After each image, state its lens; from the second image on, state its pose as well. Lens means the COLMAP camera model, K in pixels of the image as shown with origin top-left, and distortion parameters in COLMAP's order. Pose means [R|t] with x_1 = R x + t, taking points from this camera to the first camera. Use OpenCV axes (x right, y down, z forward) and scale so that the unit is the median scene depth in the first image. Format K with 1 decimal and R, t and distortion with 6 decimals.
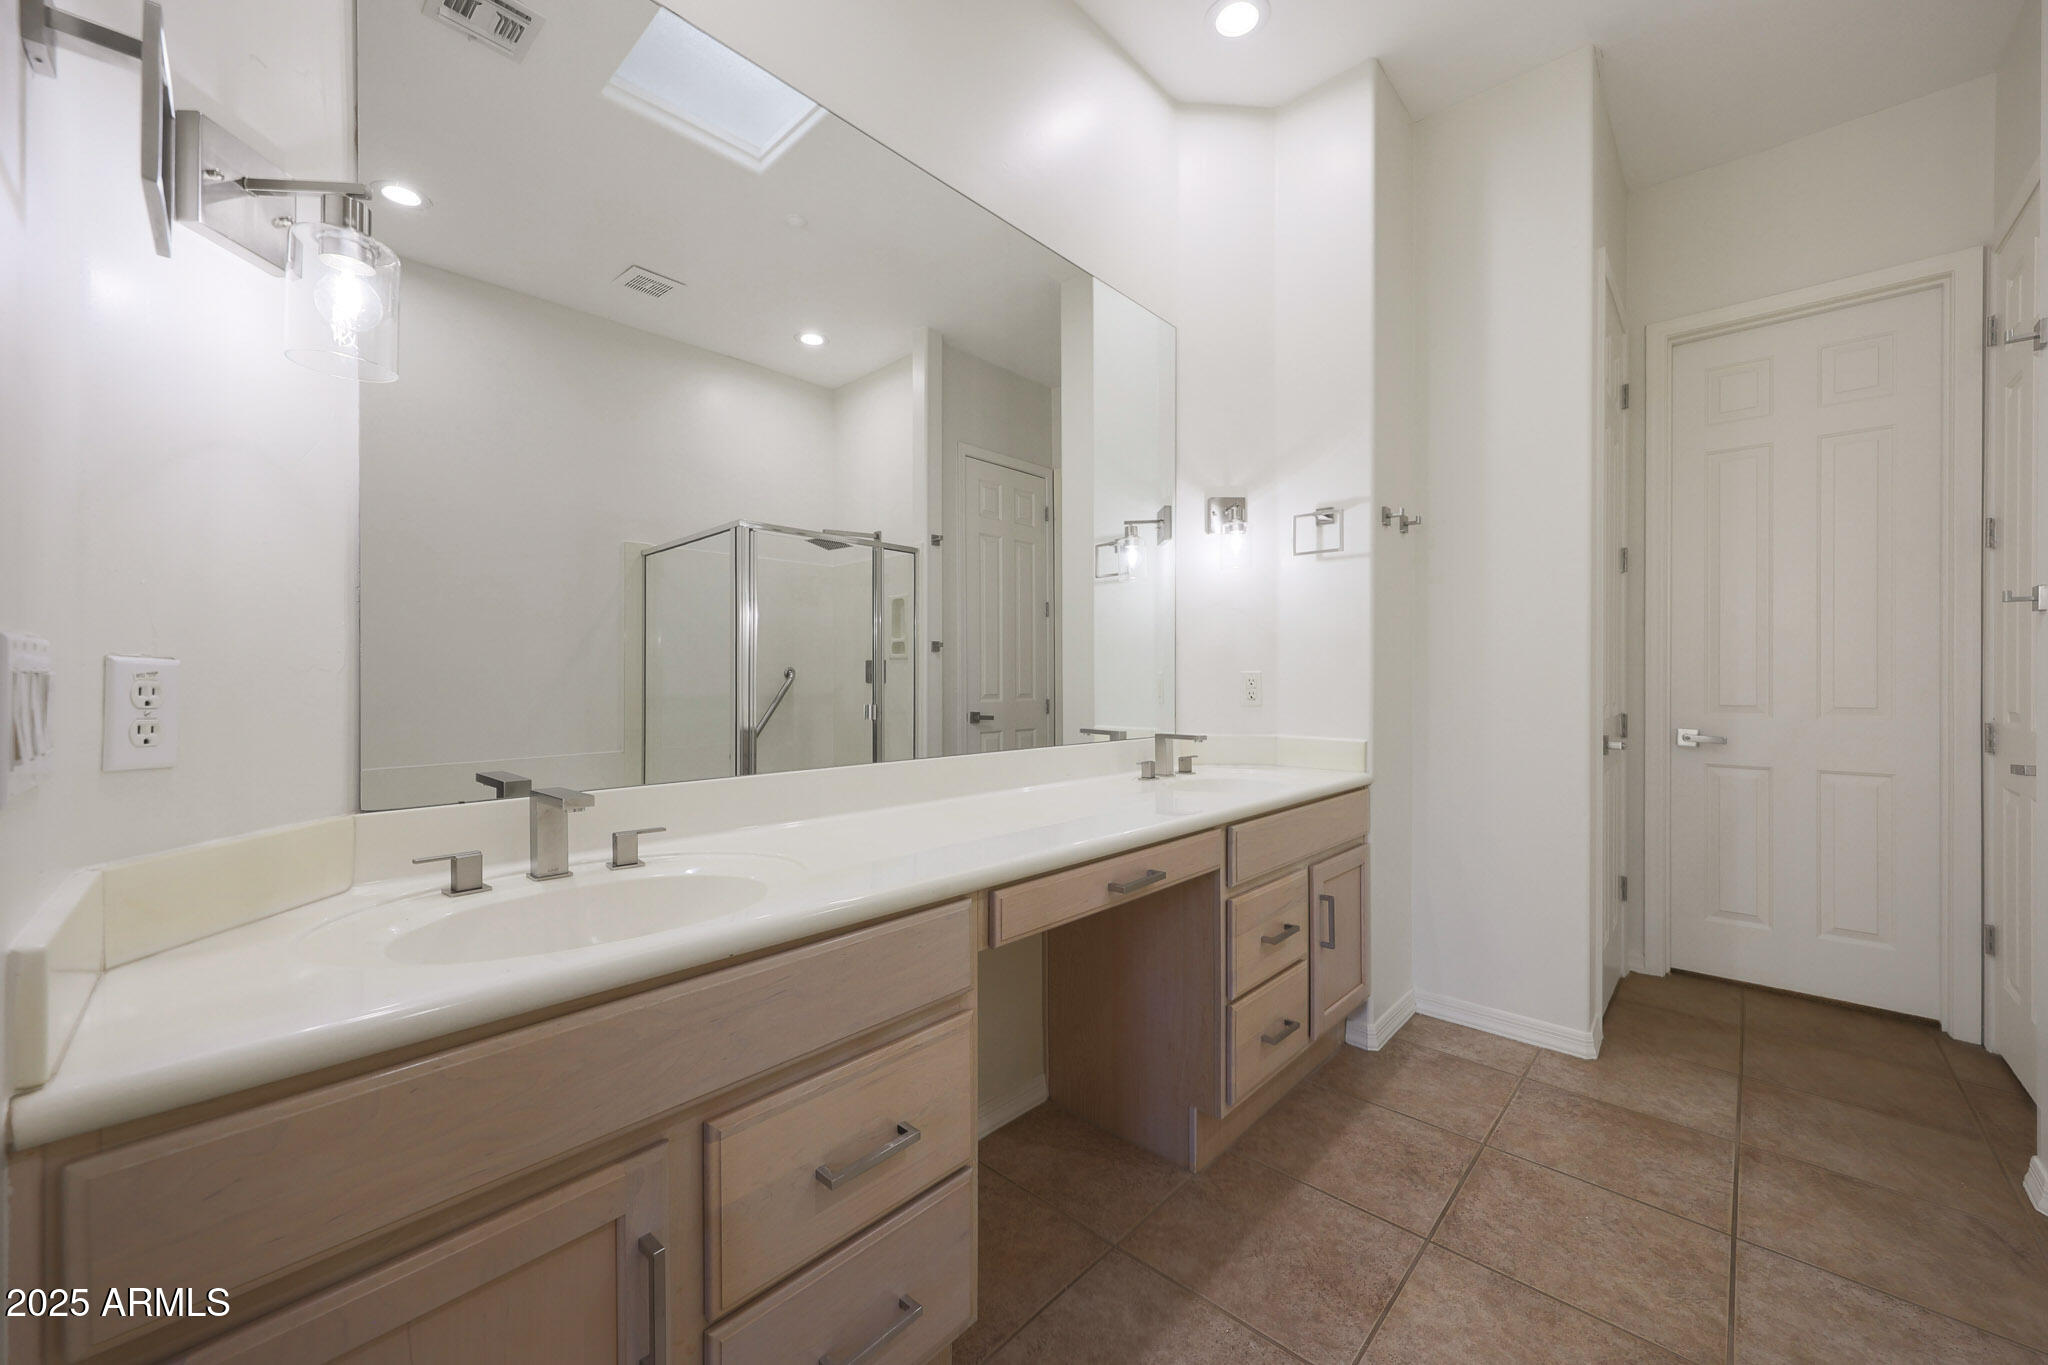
lens RADIAL K [[771.6, 0, 1024.0], [0, 771.6, 682.5], [0, 0, 1]] dist [0.000133, 0.000101]
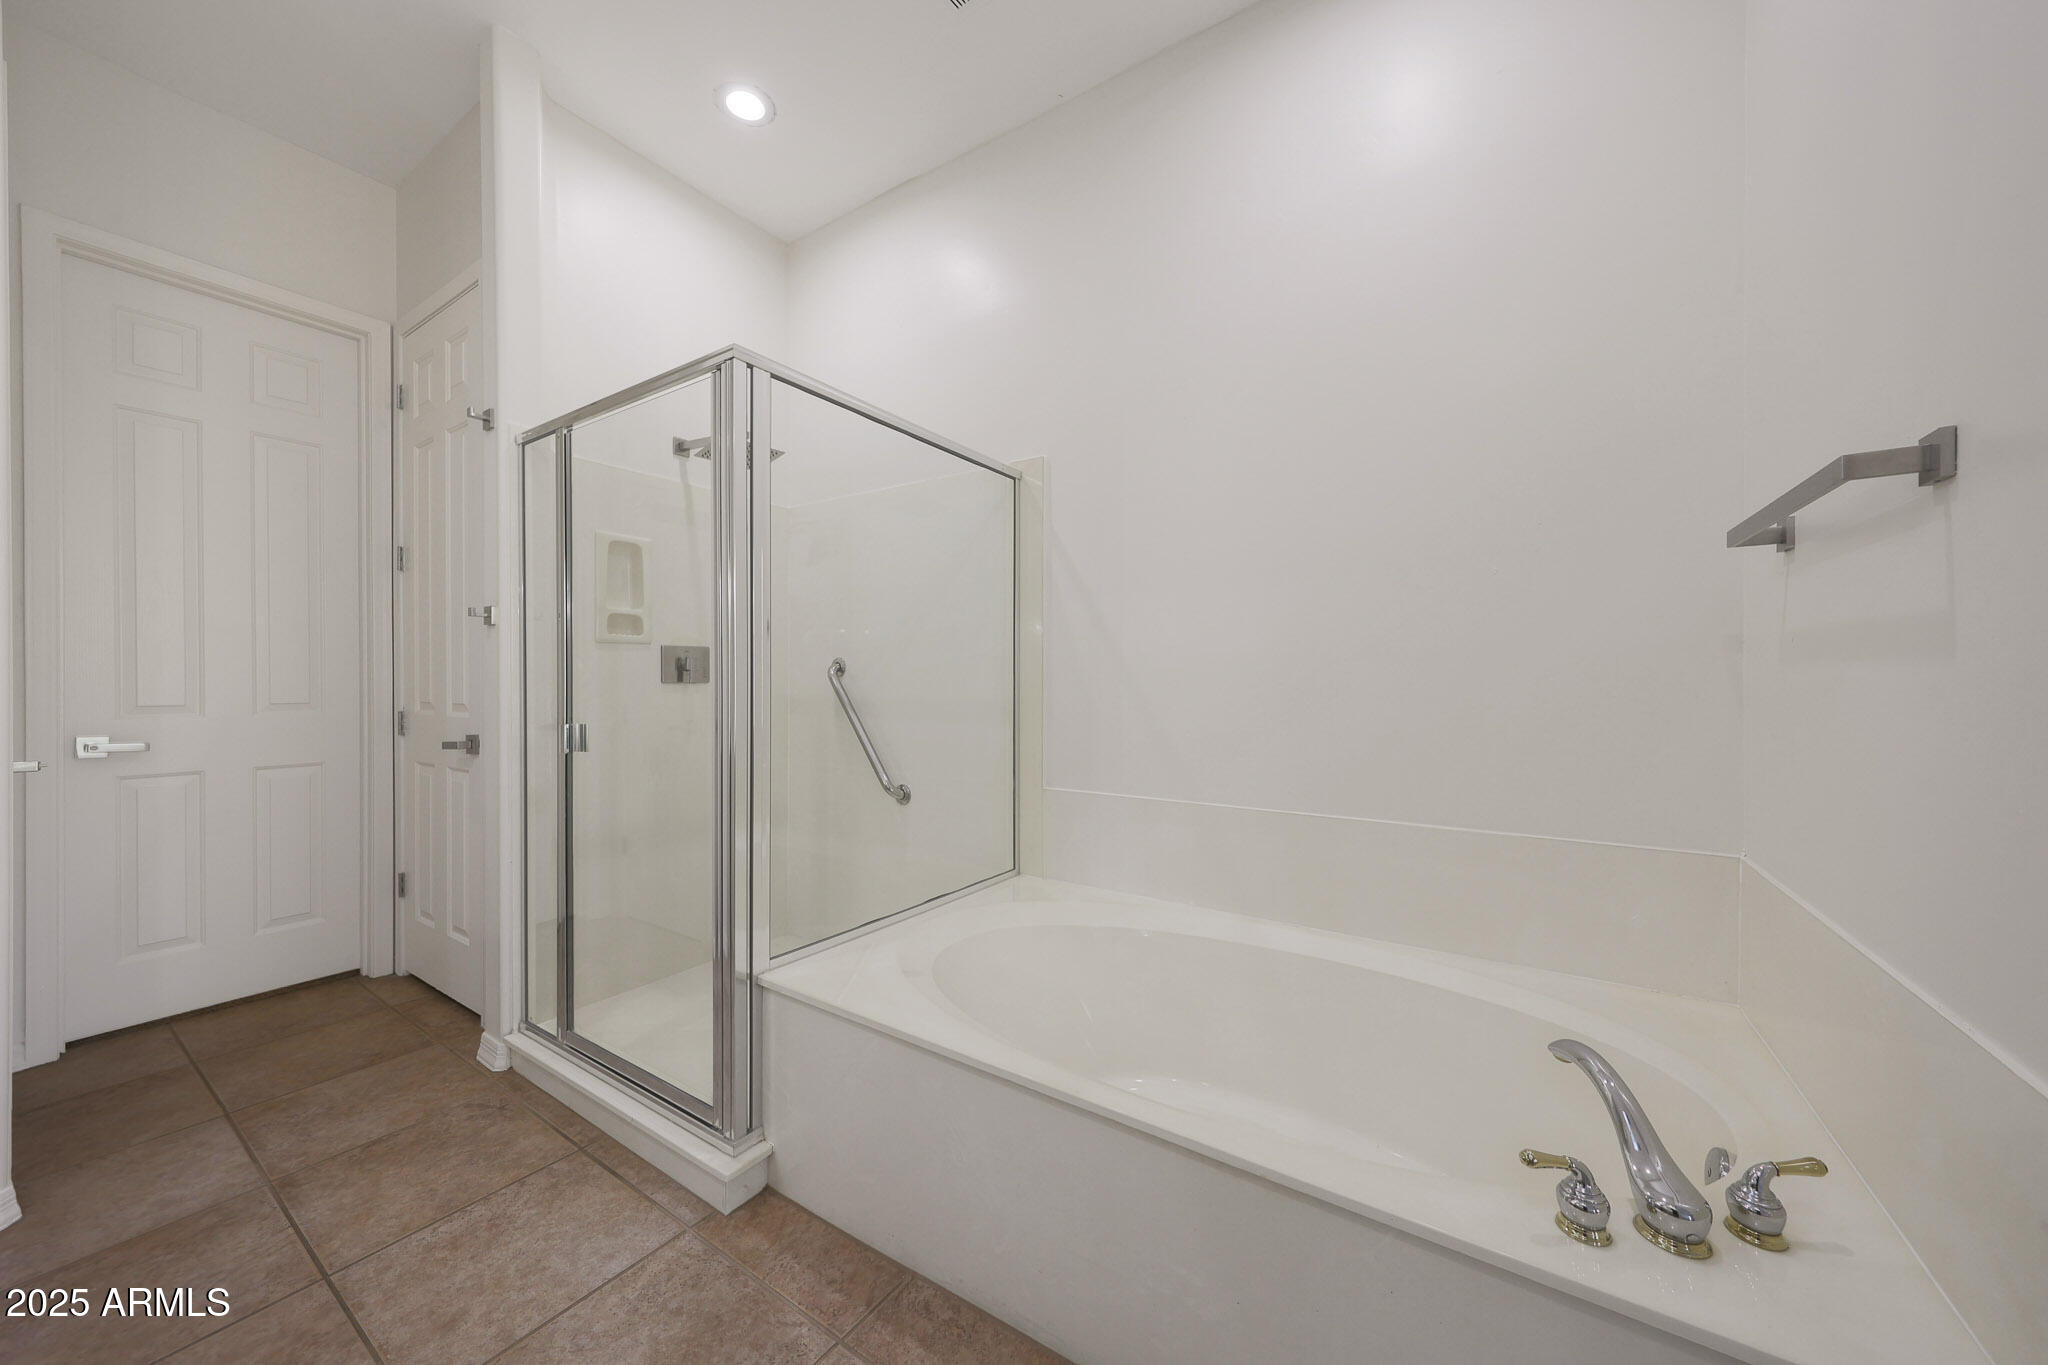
lens RADIAL K [[707.5, 0, 1003.4], [0, 707.5, 676.0], [0, 0, 1]] dist [-0.001850, -0.000434]
pose [[-0.163179, 0.000122, 0.986596, -0.037821], [0.002279, 0.999997, 0.000253, -0.002313], [-0.986594, 0.002289, -0.163179, 0.256040]]
